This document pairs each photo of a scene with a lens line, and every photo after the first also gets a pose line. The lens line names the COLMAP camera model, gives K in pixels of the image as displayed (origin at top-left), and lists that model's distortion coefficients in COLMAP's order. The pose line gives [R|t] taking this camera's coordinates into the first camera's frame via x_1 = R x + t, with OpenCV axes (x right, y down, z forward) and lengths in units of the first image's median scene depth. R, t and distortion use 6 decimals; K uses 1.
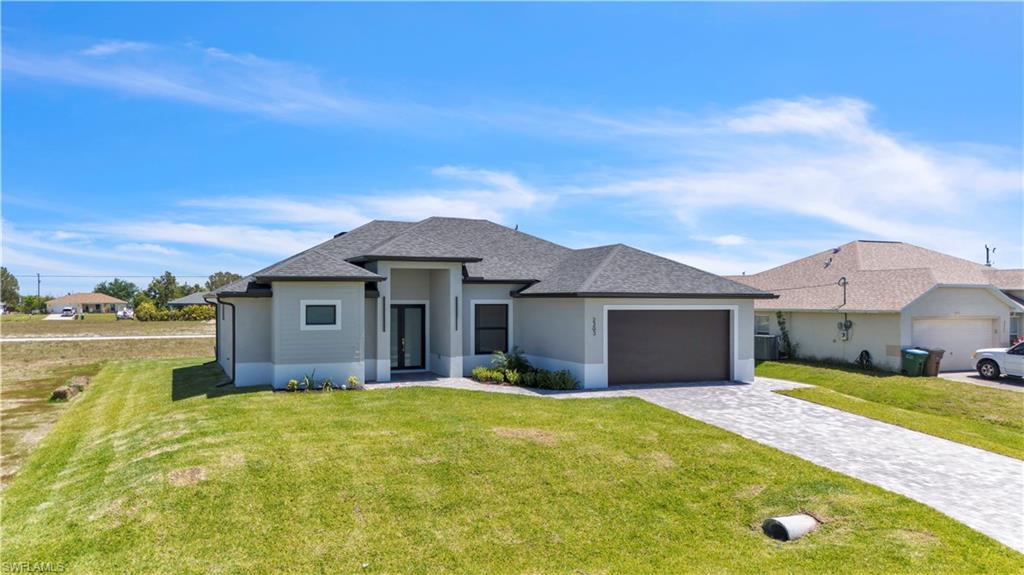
lens RADIAL K [[779.4, 0, 512.0], [0, 779.4, 287.5], [0, 0, 1]] dist [0.048967, -0.004992]
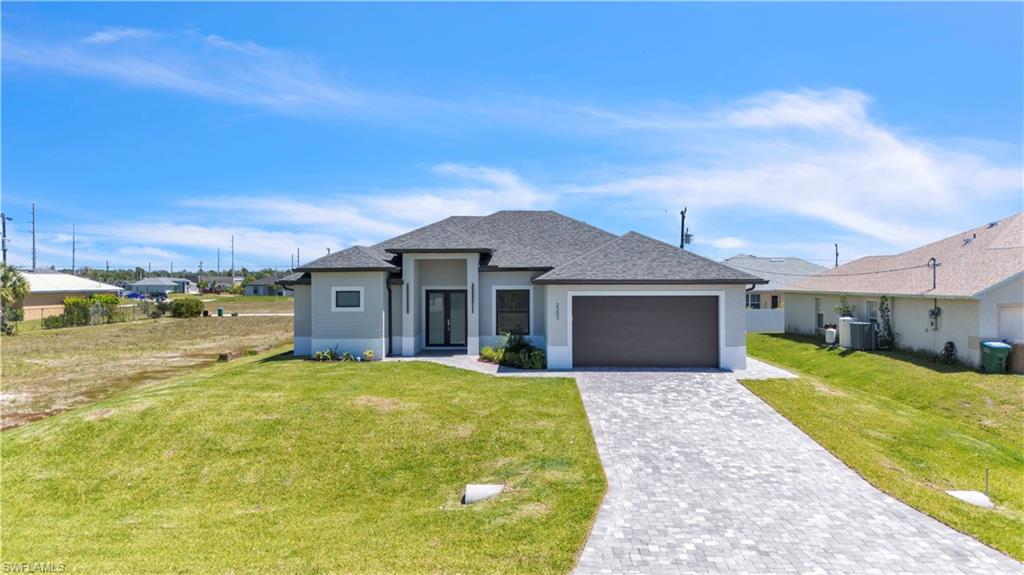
lens RADIAL K [[765.6, 0, 512.2], [0, 765.6, 281.8], [0, 0, 1]] dist [0.064572, -0.006762]
pose [[0.911640, -0.003997, -0.410970, 0.442510], [0.011590, 0.999805, 0.015987, -0.007499], [0.410826, -0.019338, 0.911509, 0.012924]]
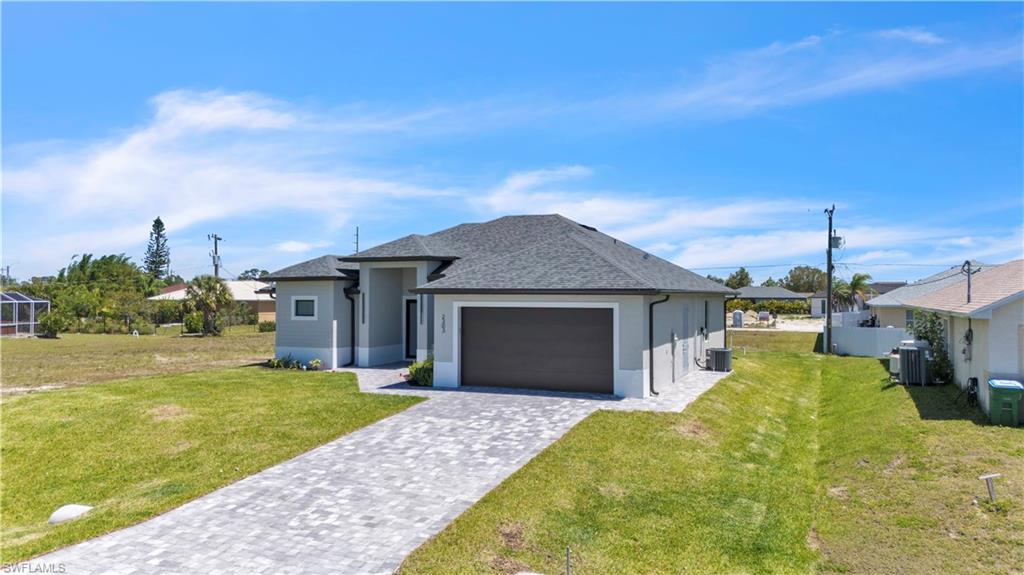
lens RADIAL K [[765.6, 0, 512.2], [0, 765.6, 281.8], [0, 0, 1]] dist [0.064572, -0.006762]
pose [[0.688218, -0.011761, -0.725408, 0.792650], [0.011876, 0.999917, -0.004944, 0.003160], [0.725407, -0.005213, 0.688301, 0.368413]]
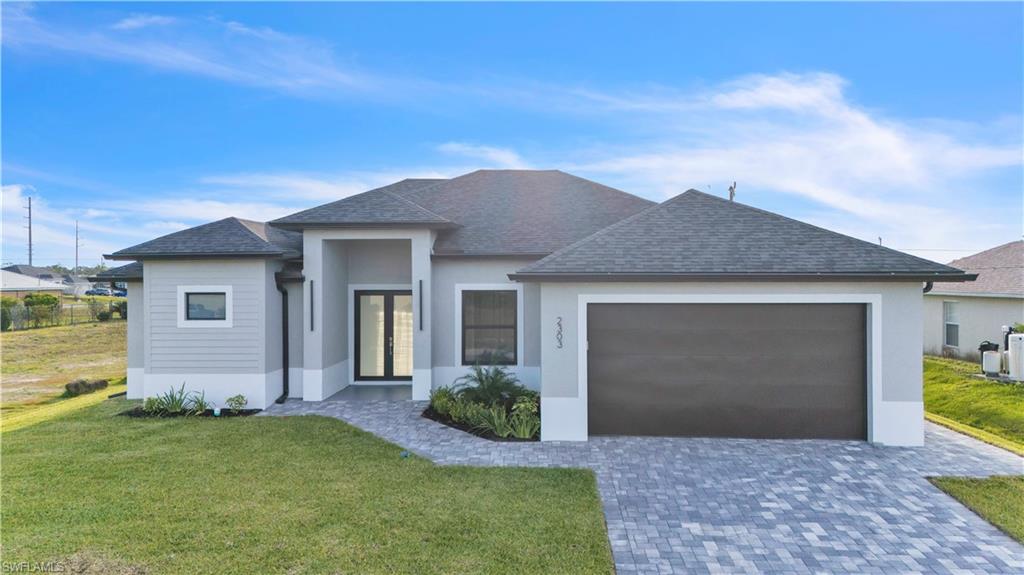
lens RADIAL K [[765.6, 0, 512.2], [0, 765.6, 281.8], [0, 0, 1]] dist [0.064572, -0.006762]
pose [[0.903180, -0.002490, -0.429255, 0.288921], [0.011751, 0.999752, 0.018927, 0.001959], [0.429102, -0.022139, 0.902985, 0.441048]]
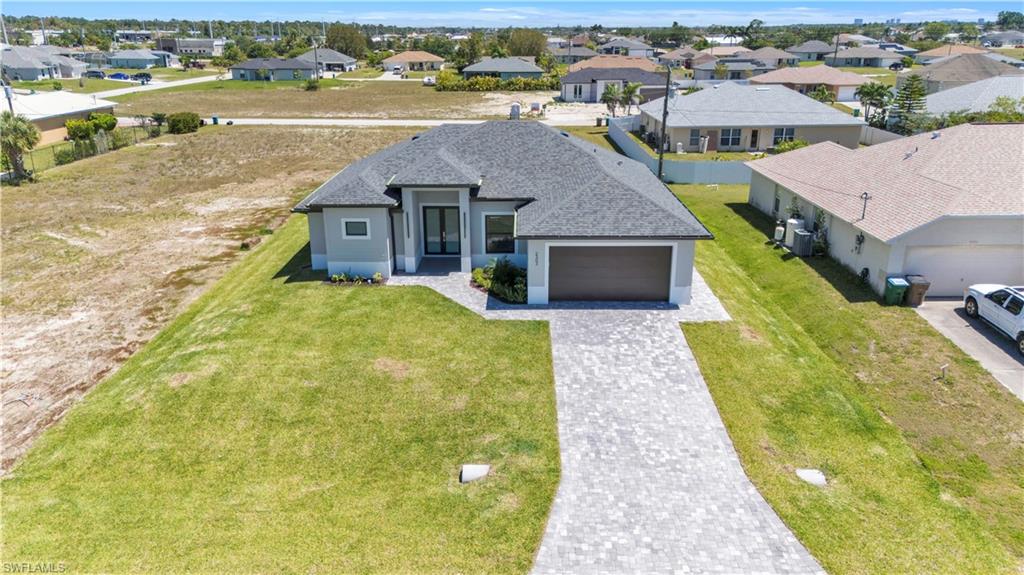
lens RADIAL K [[765.6, 0, 512.2], [0, 765.6, 281.8], [0, 0, 1]] dist [0.064572, -0.006762]
pose [[0.914936, 0.122339, -0.384610, 0.509532], [0.009956, 0.945821, 0.324534, -0.293770], [0.403476, -0.300757, 0.864148, -0.099652]]
